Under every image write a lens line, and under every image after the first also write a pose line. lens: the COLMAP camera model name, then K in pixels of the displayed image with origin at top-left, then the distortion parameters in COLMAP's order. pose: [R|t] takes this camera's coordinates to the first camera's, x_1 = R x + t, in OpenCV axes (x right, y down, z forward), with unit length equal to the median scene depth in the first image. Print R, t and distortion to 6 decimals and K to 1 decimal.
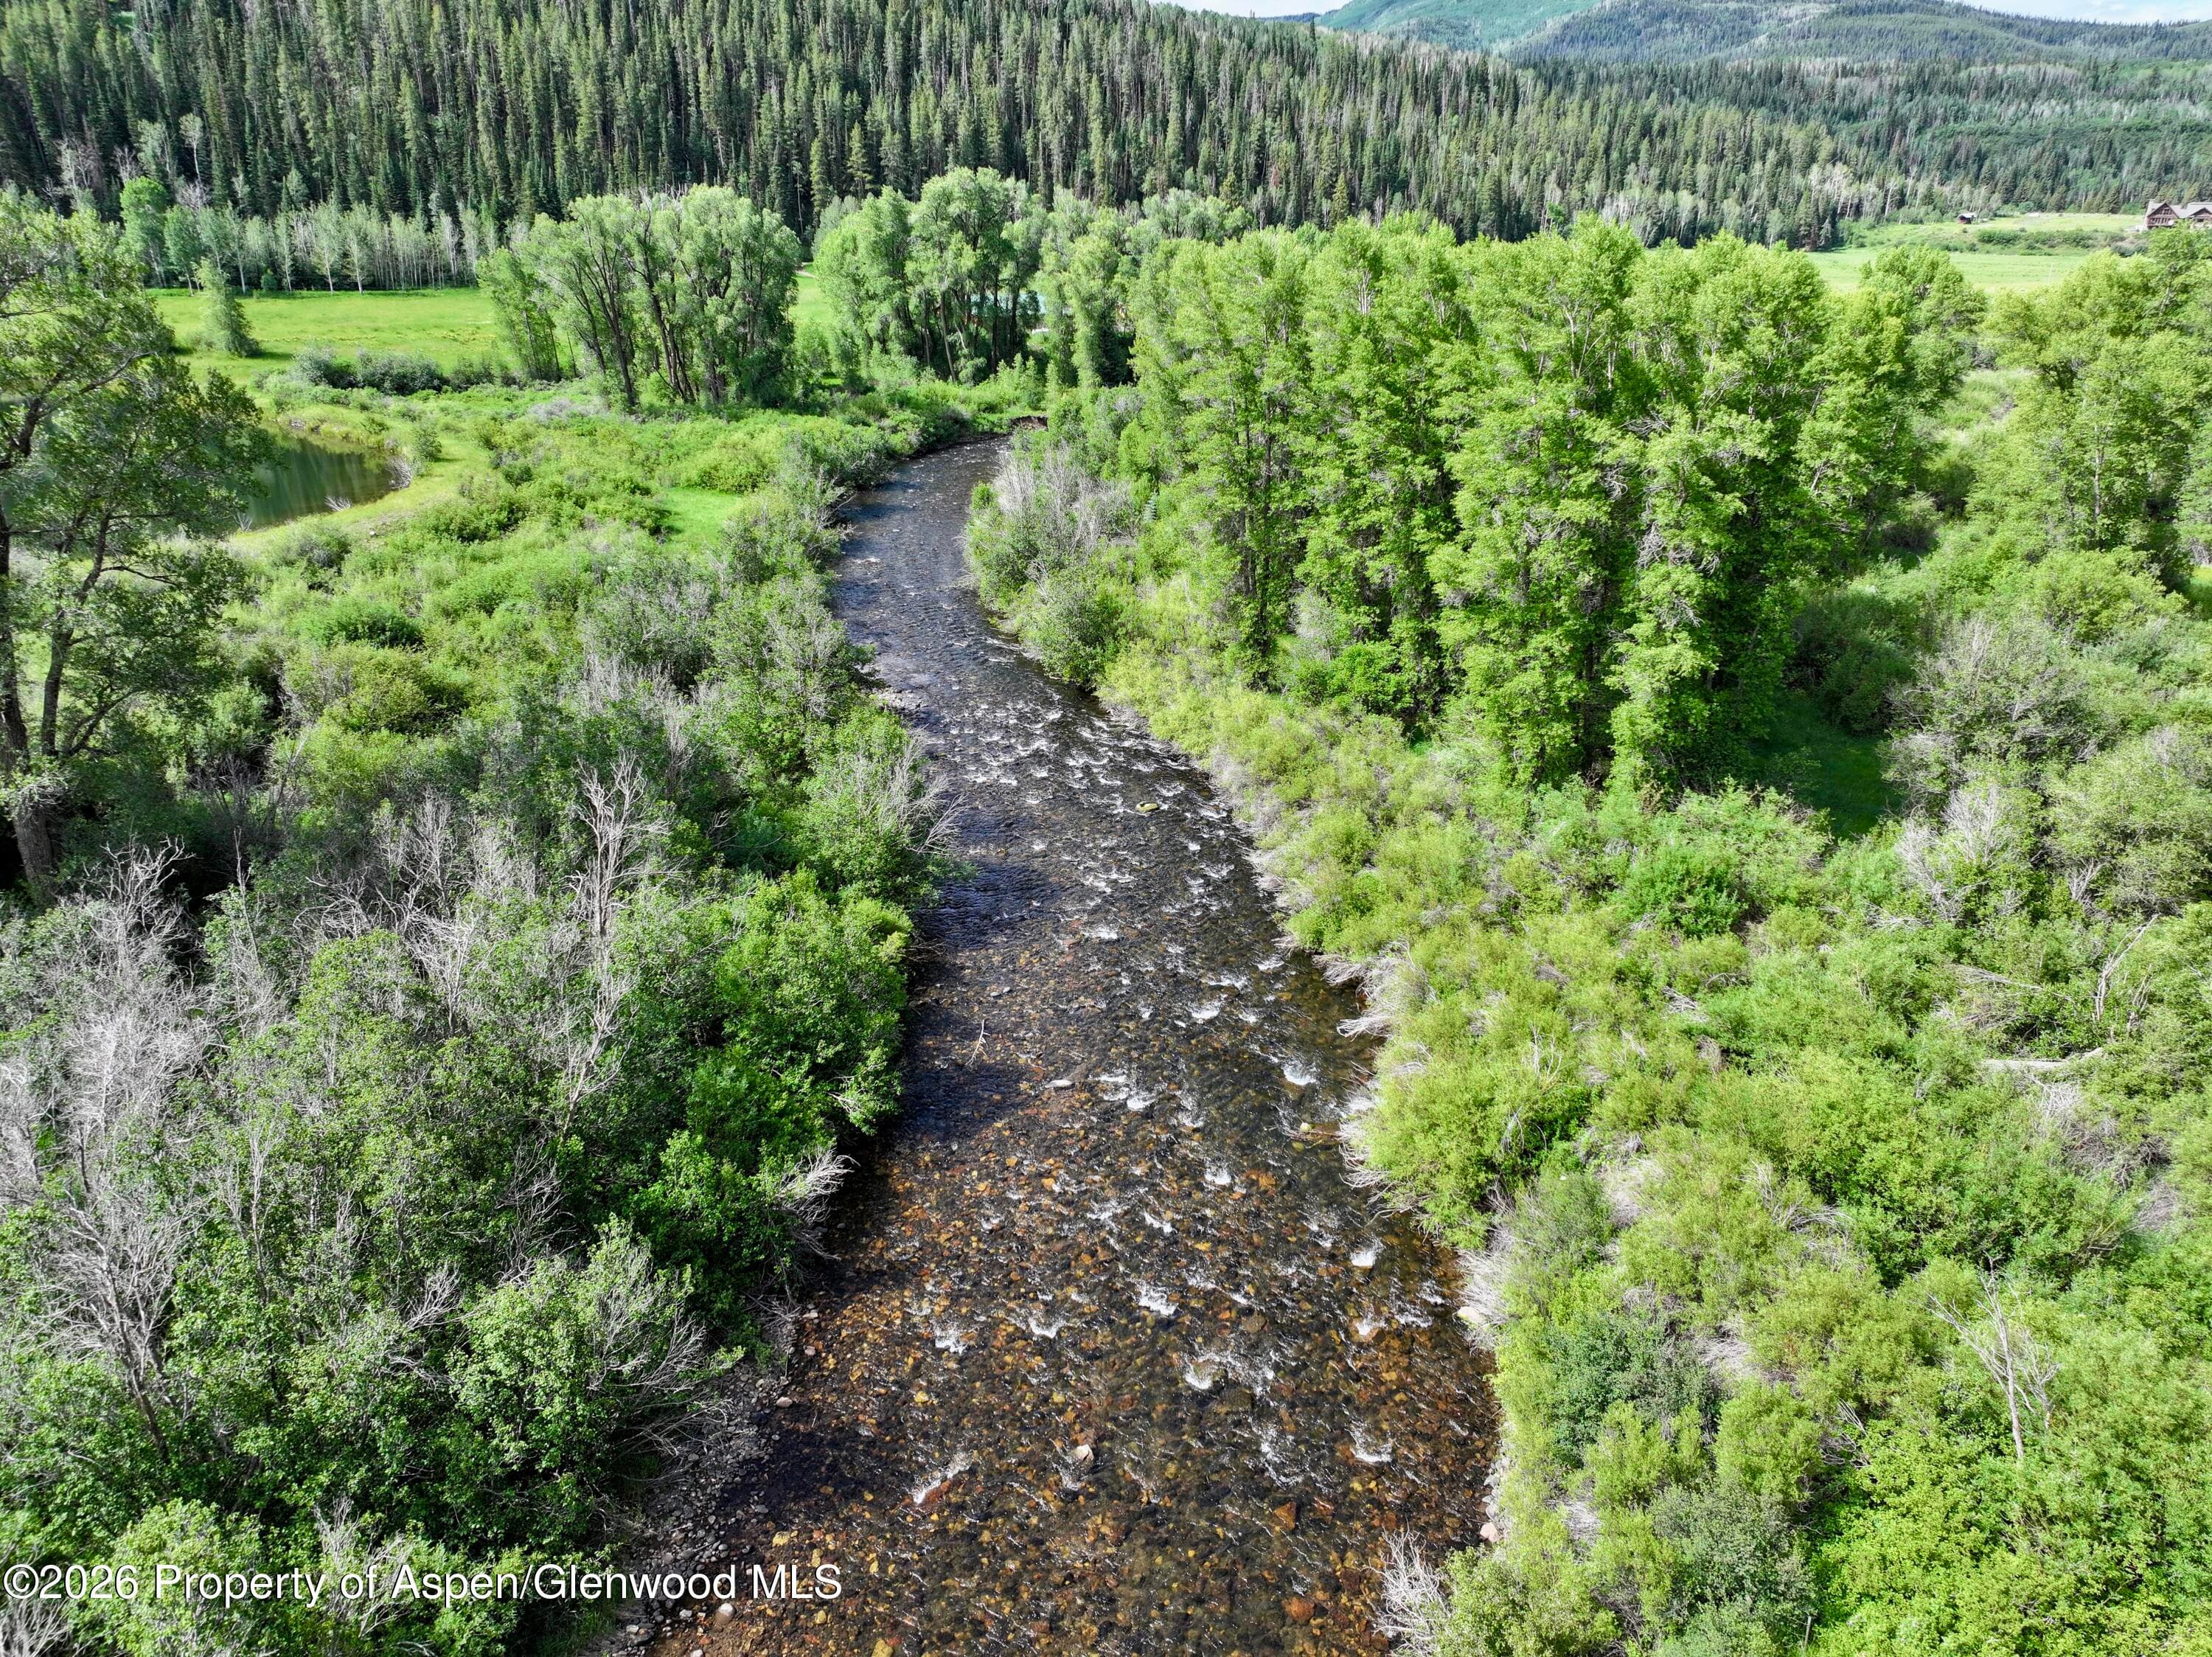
lens RADIAL K [[1551.5, 0, 1113.8], [0, 1551.5, 823.4], [0, 0, 1]] dist [-0.002712, 0.019331]
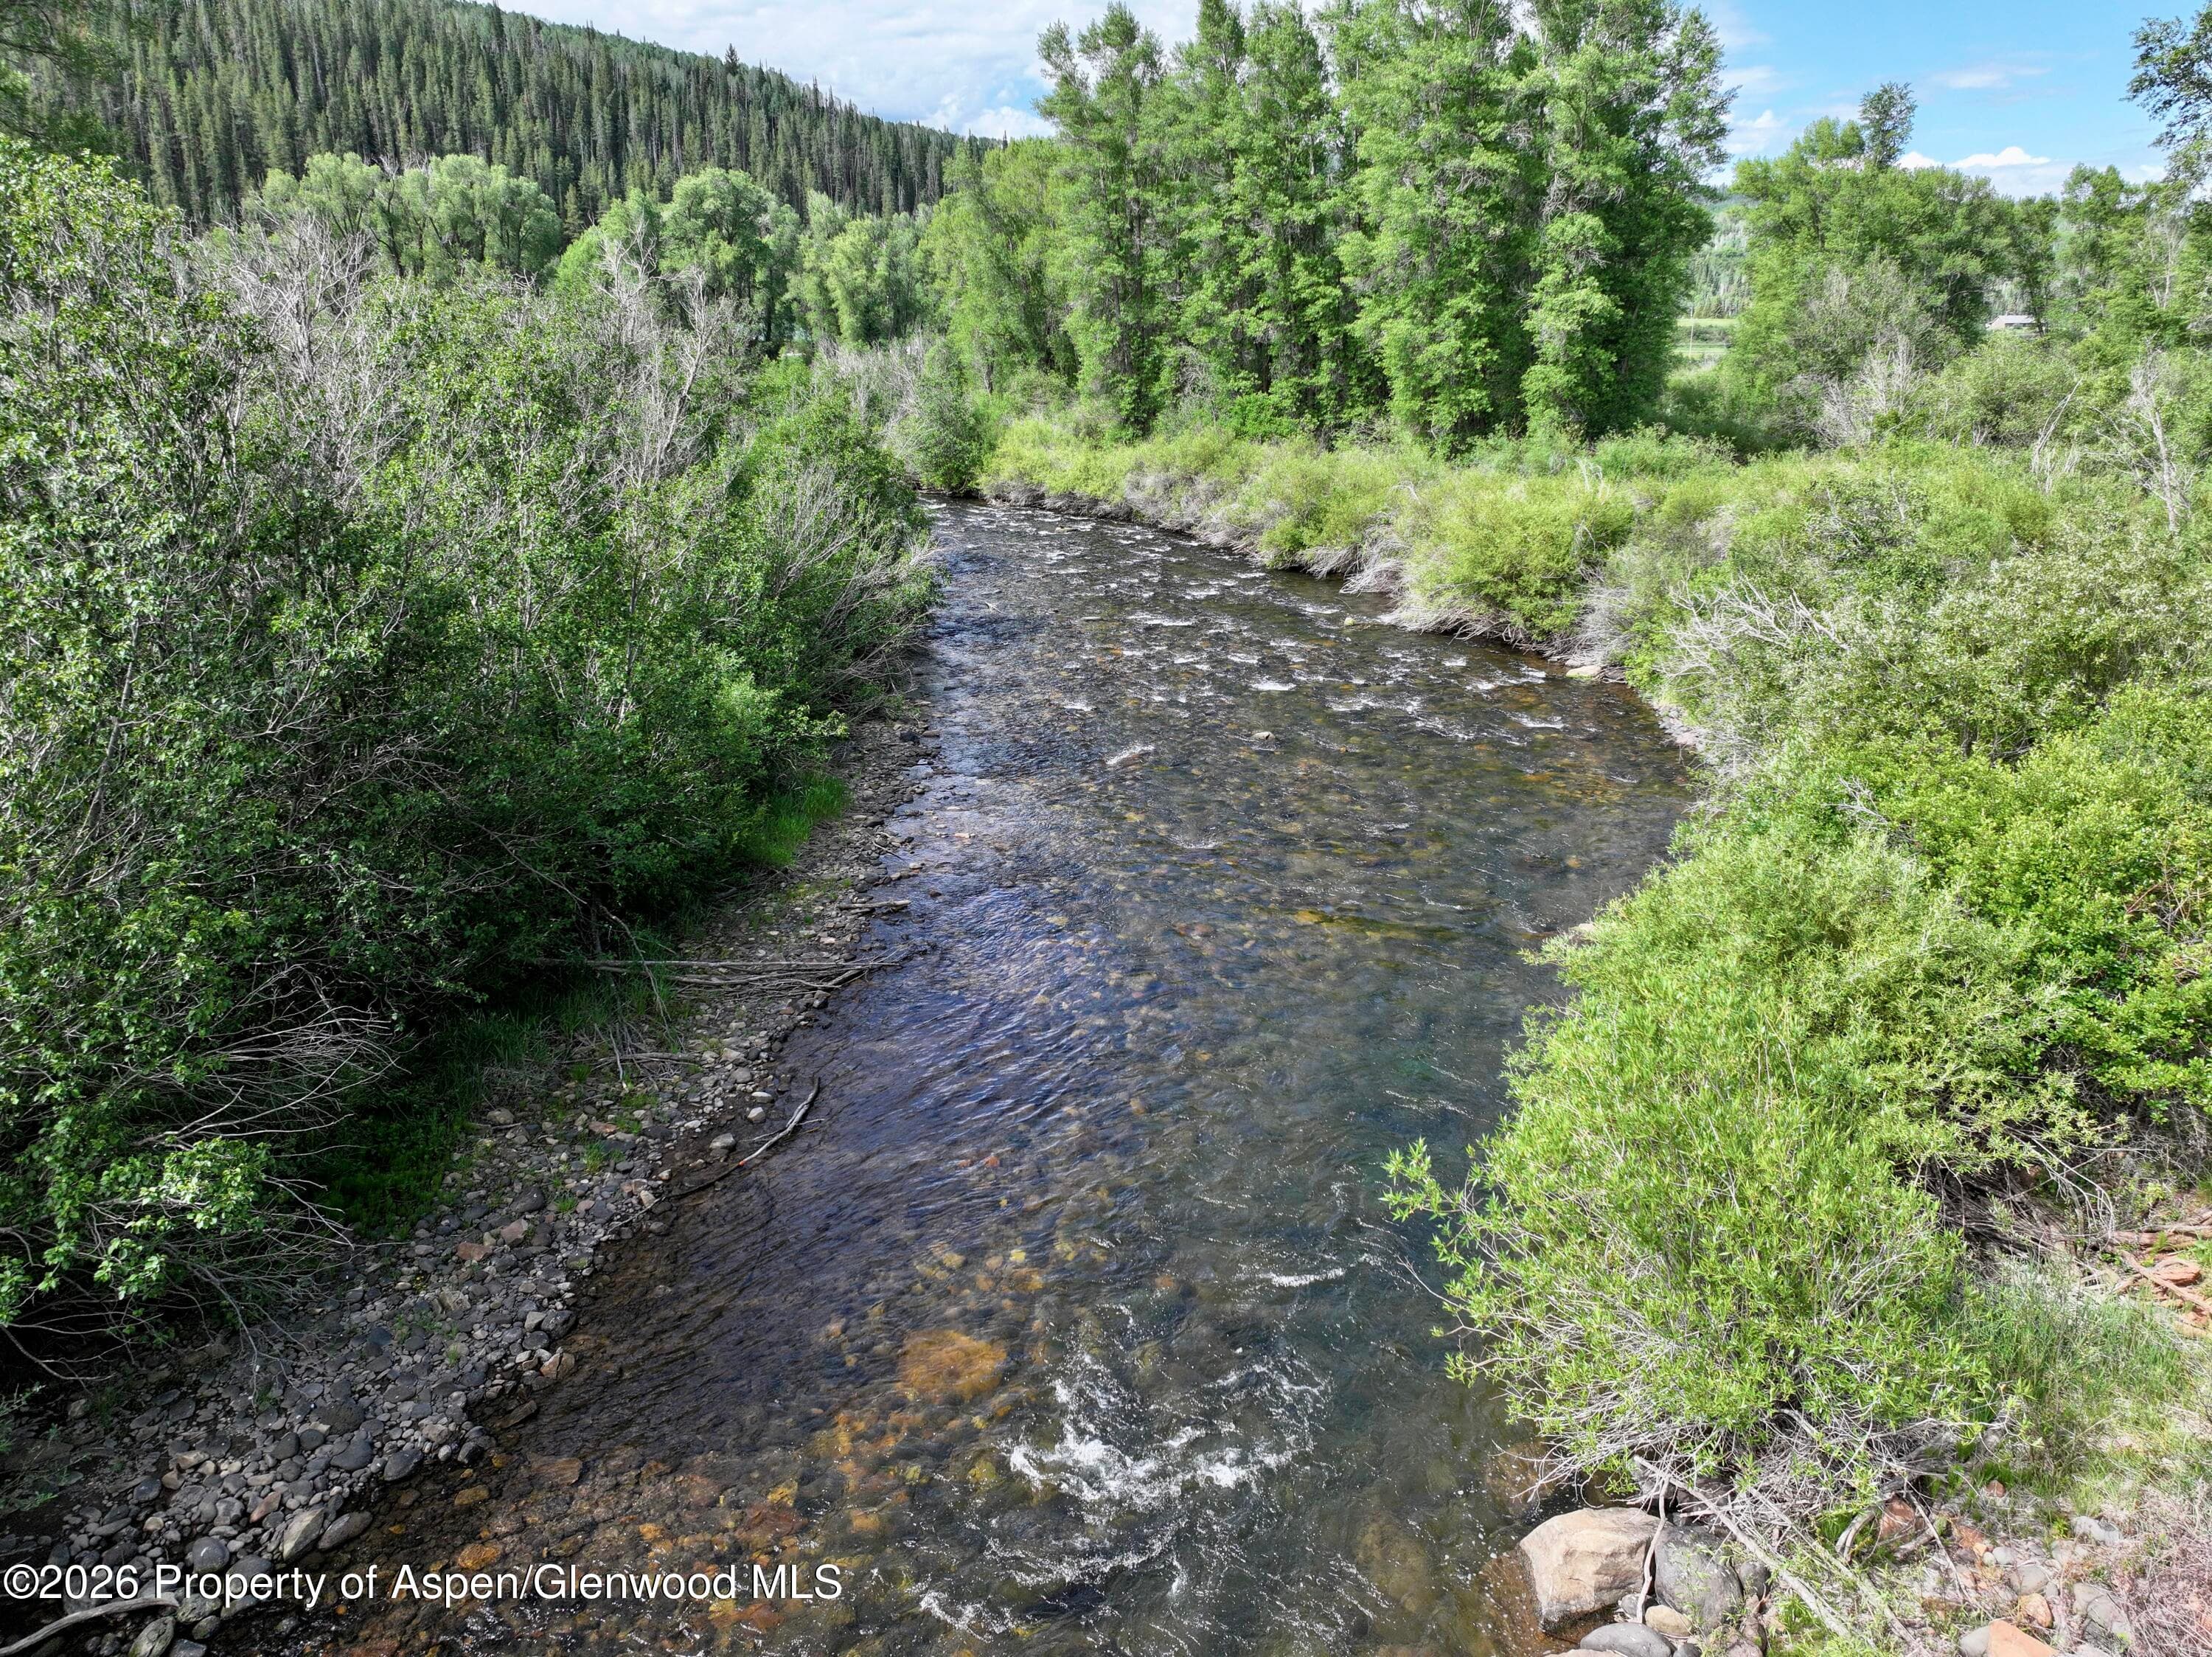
lens RADIAL K [[1551.5, 0, 1116.9], [0, 1551.5, 823.2], [0, 0, 1]] dist [-0.002712, 0.019331]
pose [[0.981770, -0.060133, 0.180310, -0.050976], [0.074634, 0.994406, -0.074741, 0.094079], [-0.174807, 0.086835, 0.980766, 0.014650]]
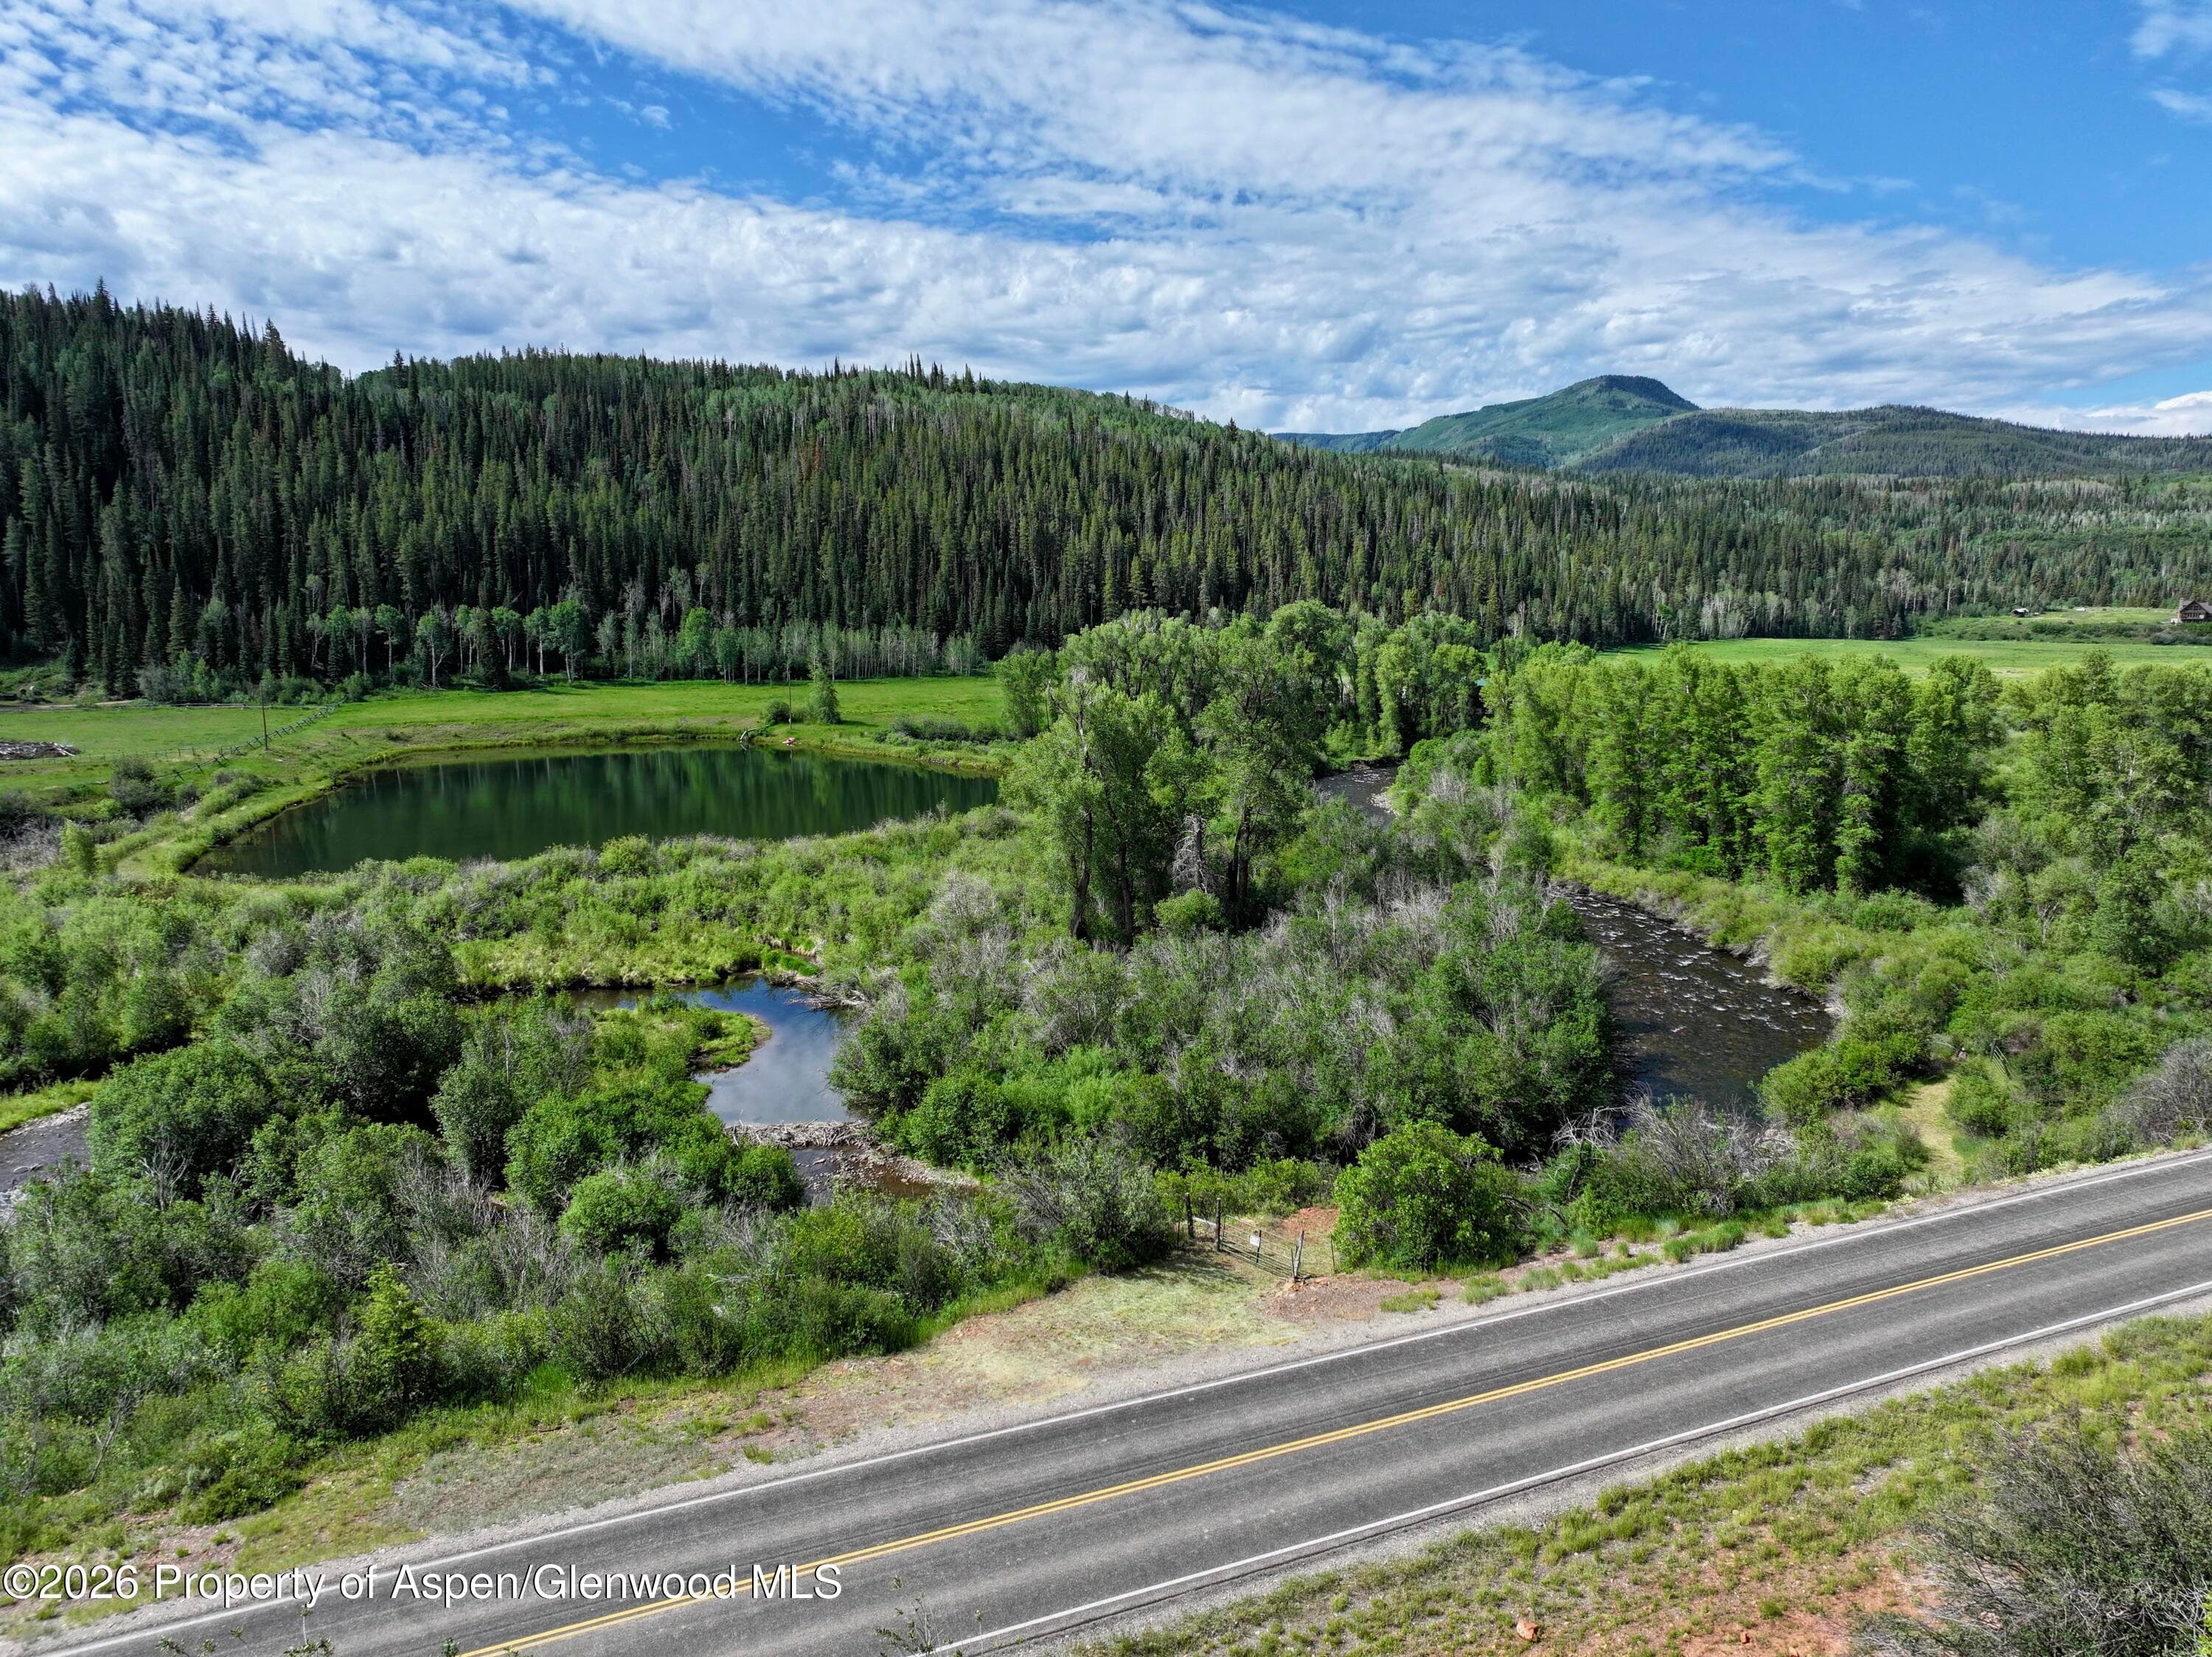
lens RADIAL K [[1551.5, 0, 1114.6], [0, 1551.5, 815.2], [0, 0, 1]] dist [-0.002712, 0.019331]
pose [[0.998344, 0.001128, -0.057510, -0.199325], [-0.014666, 0.971755, -0.235536, 0.137235], [0.055620, 0.235989, 0.970163, -0.424974]]
